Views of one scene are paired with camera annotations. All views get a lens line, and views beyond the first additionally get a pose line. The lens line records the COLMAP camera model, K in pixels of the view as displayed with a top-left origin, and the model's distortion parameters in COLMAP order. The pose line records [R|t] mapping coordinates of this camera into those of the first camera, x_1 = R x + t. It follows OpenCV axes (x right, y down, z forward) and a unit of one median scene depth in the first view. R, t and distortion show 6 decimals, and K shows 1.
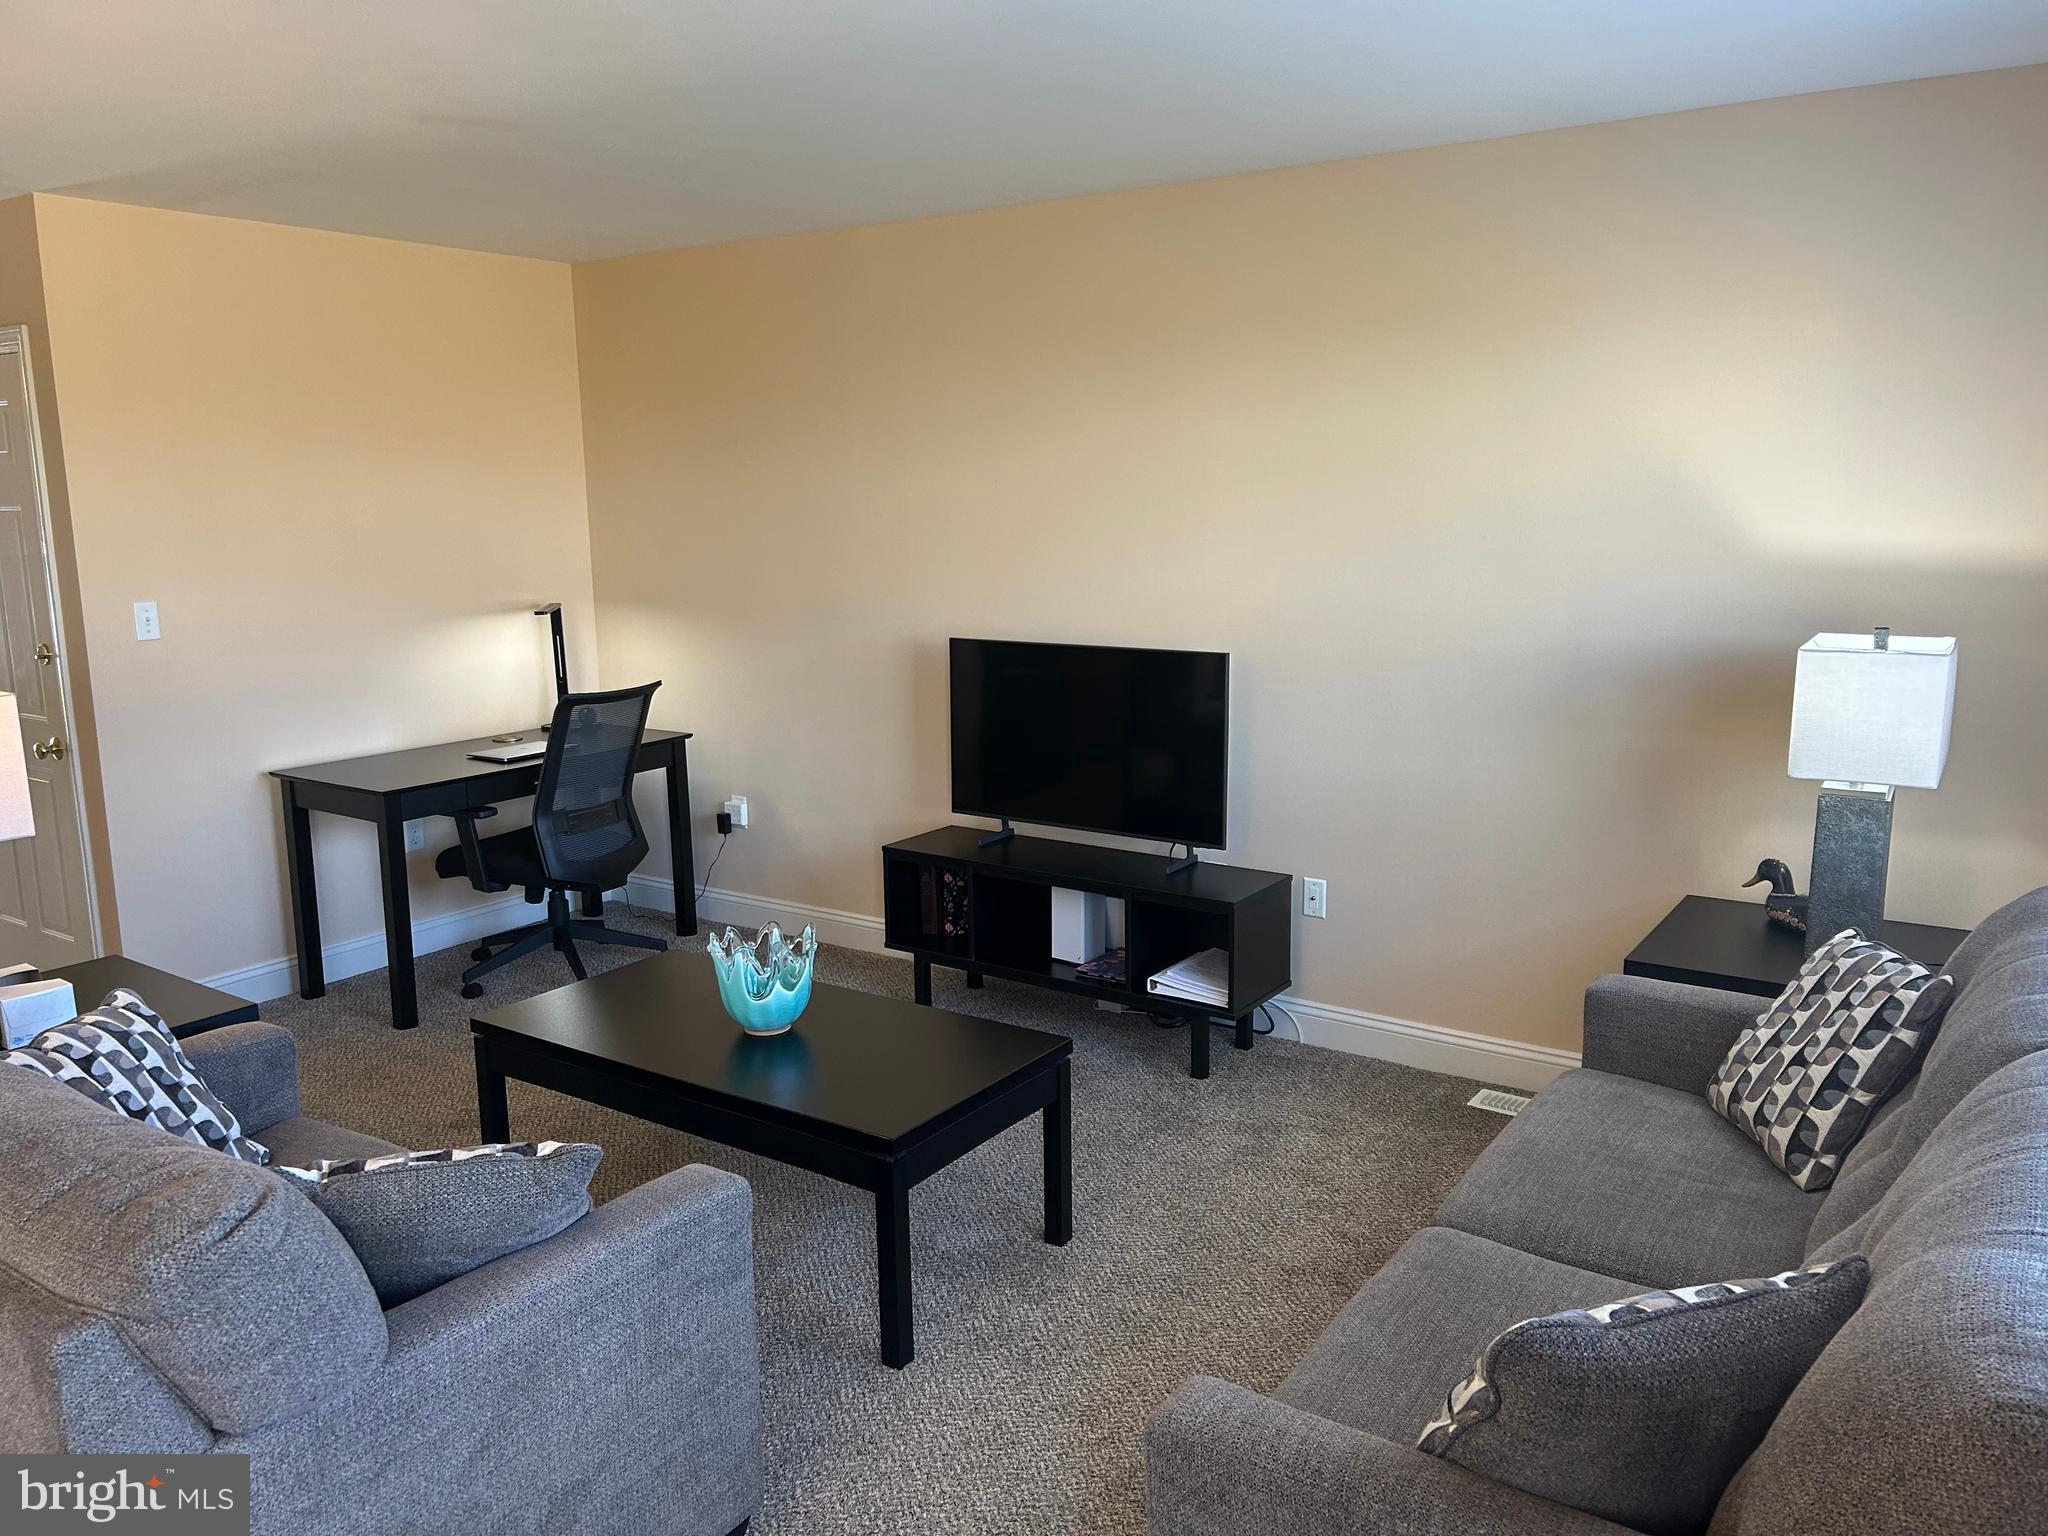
lens RADIAL K [[1573.0, 0, 1024.0], [0, 1573.0, 768.0], [0, 0, 1]] dist [0.000174, 0.043234]
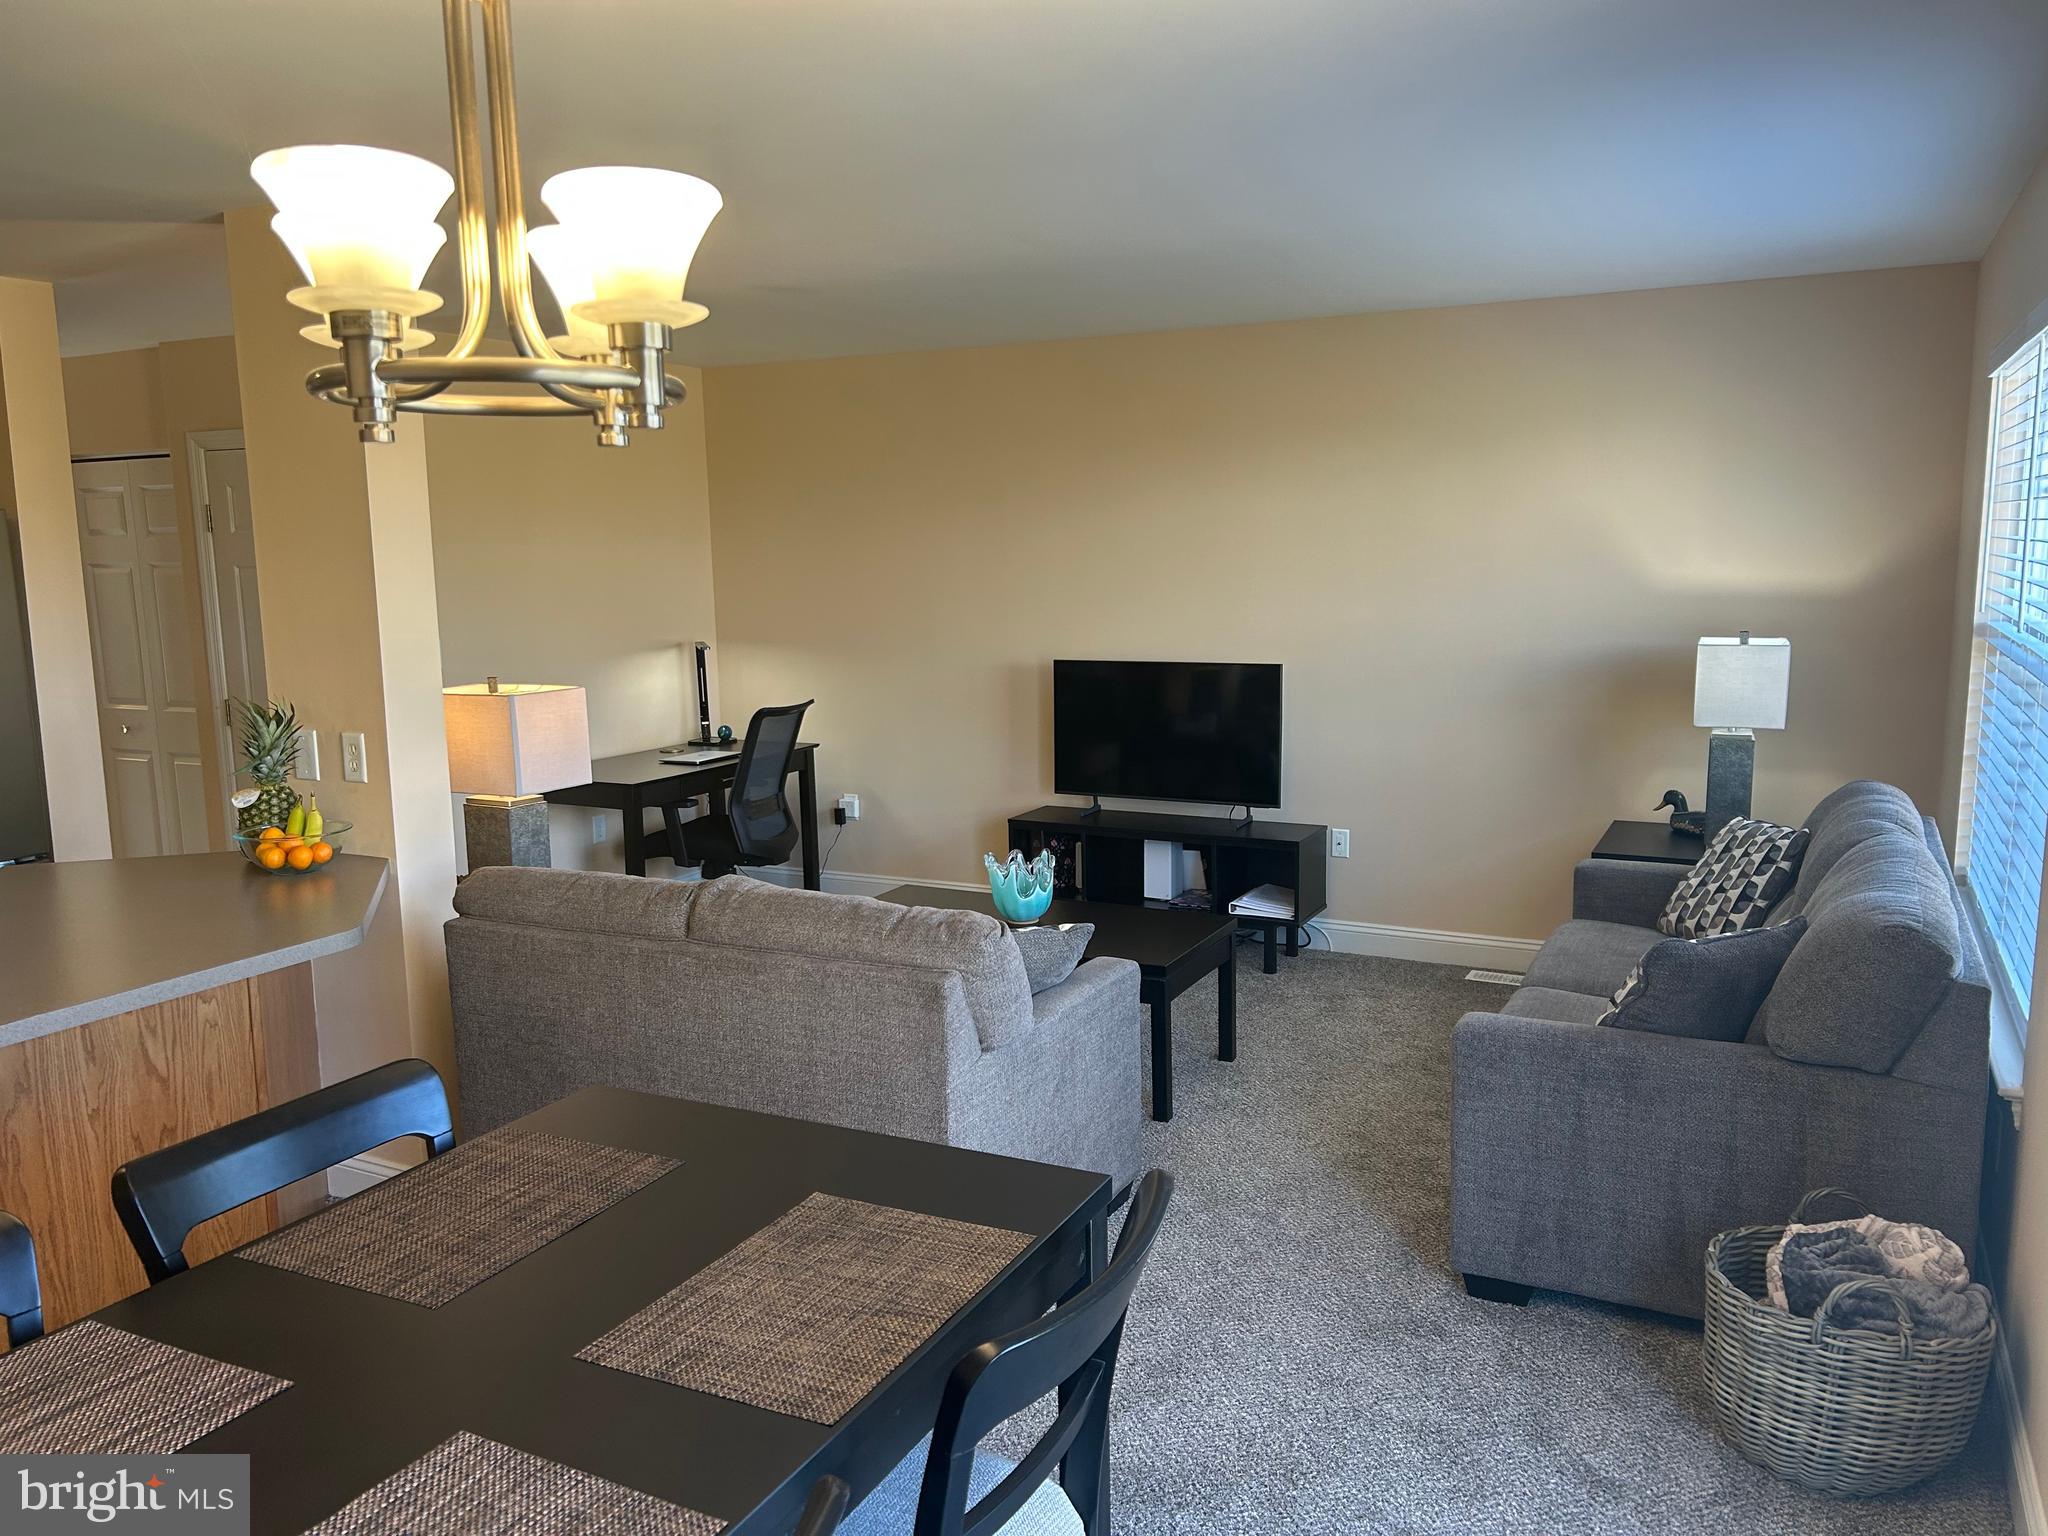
lens RADIAL K [[1546.2, 0, 1024.0], [0, 1546.2, 768.0], [0, 0, 1]] dist [-0.000323, 0.000099]
pose [[0.992480, -0.021323, 0.120537, -0.330300], [0.025872, 0.999006, -0.036302, 0.077657], [-0.119643, 0.039148, 0.992045, -0.404725]]
